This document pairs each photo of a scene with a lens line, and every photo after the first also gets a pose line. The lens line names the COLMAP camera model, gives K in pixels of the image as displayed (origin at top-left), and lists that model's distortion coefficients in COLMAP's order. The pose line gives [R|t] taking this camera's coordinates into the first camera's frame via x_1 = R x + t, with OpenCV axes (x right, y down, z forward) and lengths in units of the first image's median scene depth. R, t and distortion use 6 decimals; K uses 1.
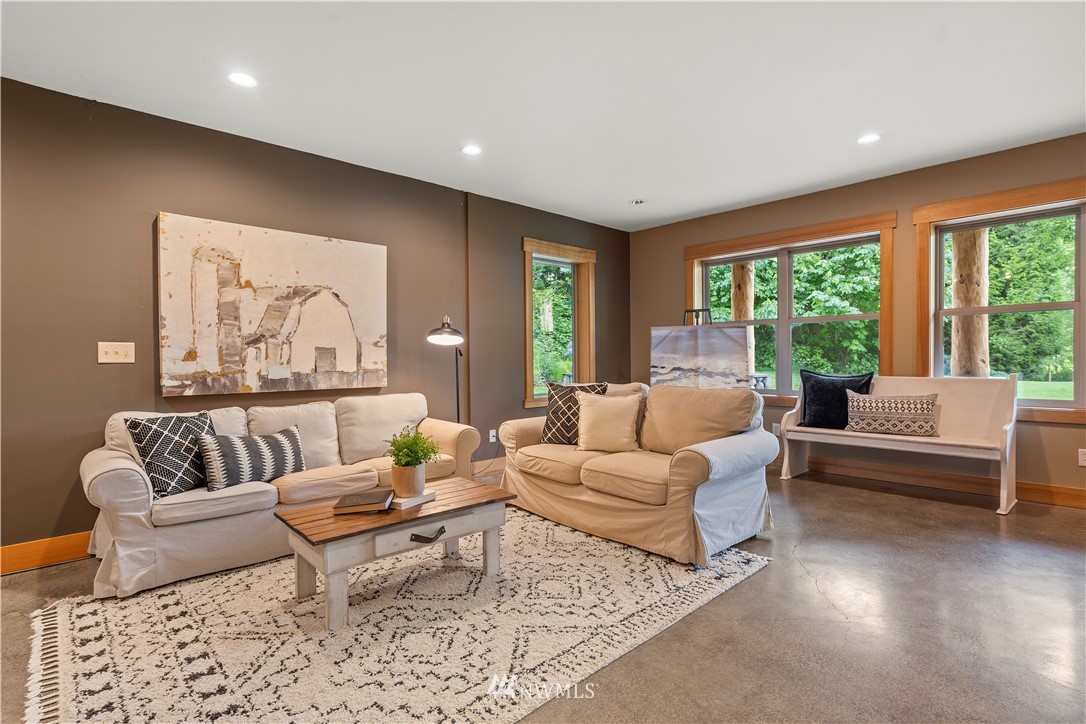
lens RADIAL K [[533.4, 0, 540.5], [0, 533.4, 361.5], [0, 0, 1]] dist [0.000298, 0.000456]
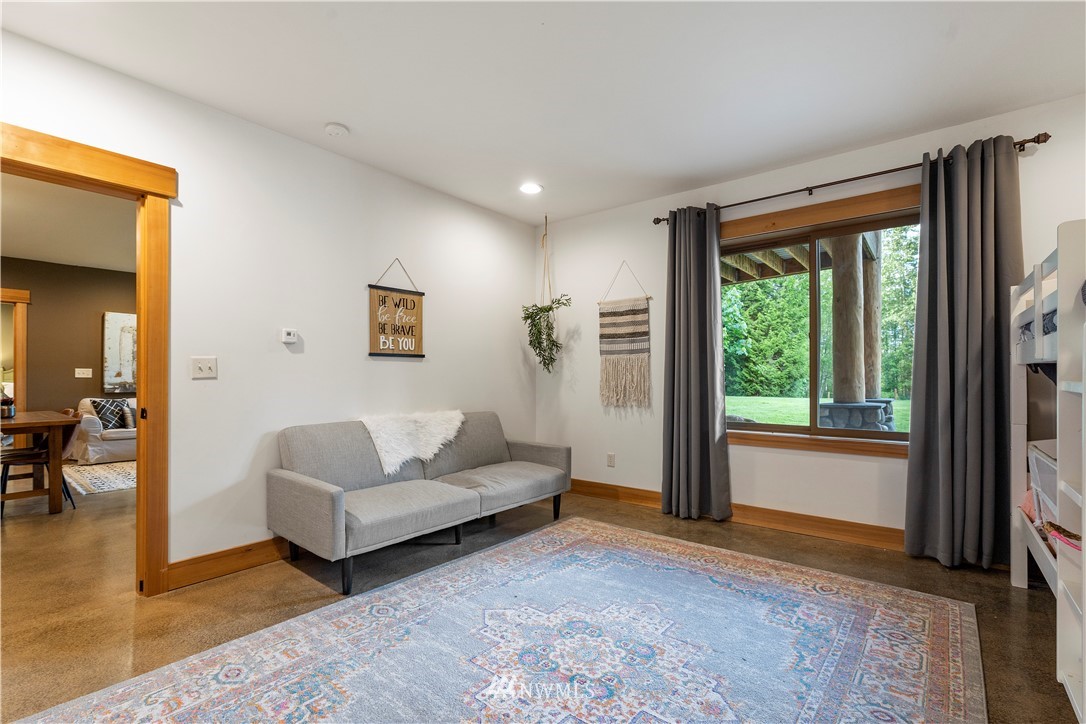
lens RADIAL K [[493.7, 0, 540.2], [0, 493.7, 371.1], [0, 0, 1]] dist [-0.005834, 0.000640]
pose [[0.989844, 0.014960, 0.141367, 0.805440], [-0.012627, 0.999769, -0.017382, -0.012693], [-0.141594, 0.015420, 0.989805, -1.296172]]
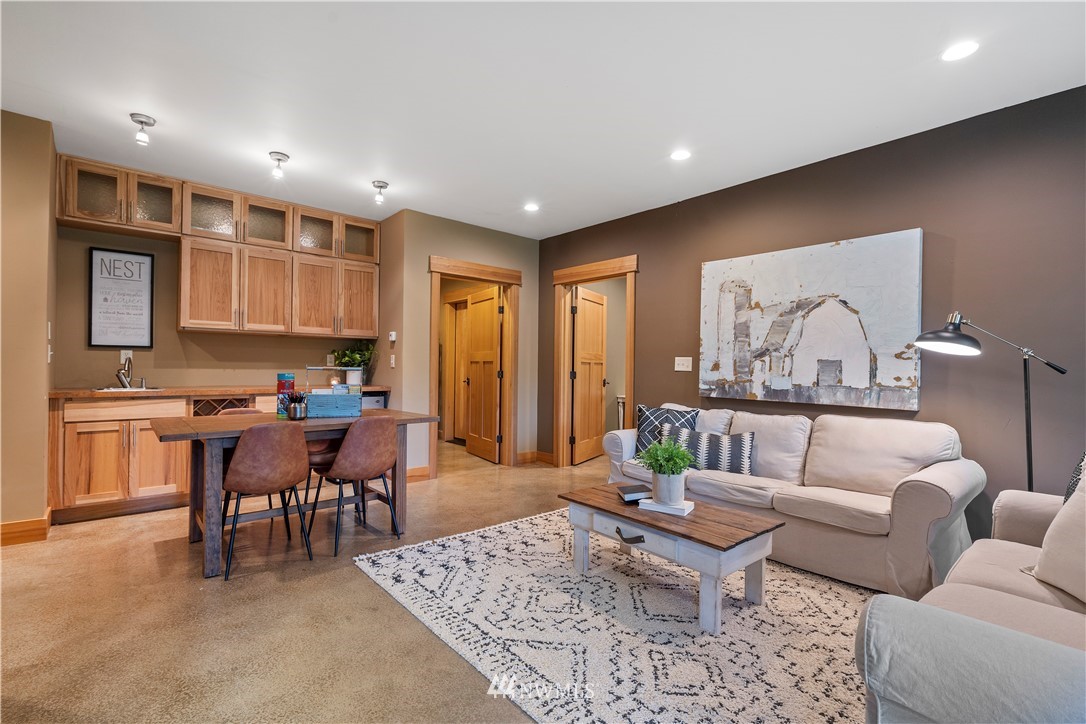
lens RADIAL K [[493.7, 0, 538.4], [0, 493.7, 362.2], [0, 0, 1]] dist [-0.005834, 0.000640]
pose [[-0.051194, 0.000466, -0.998689, 0.568488], [-0.023518, 0.999722, 0.001672, -0.013853], [0.998412, 0.023572, -0.051169, 0.623389]]
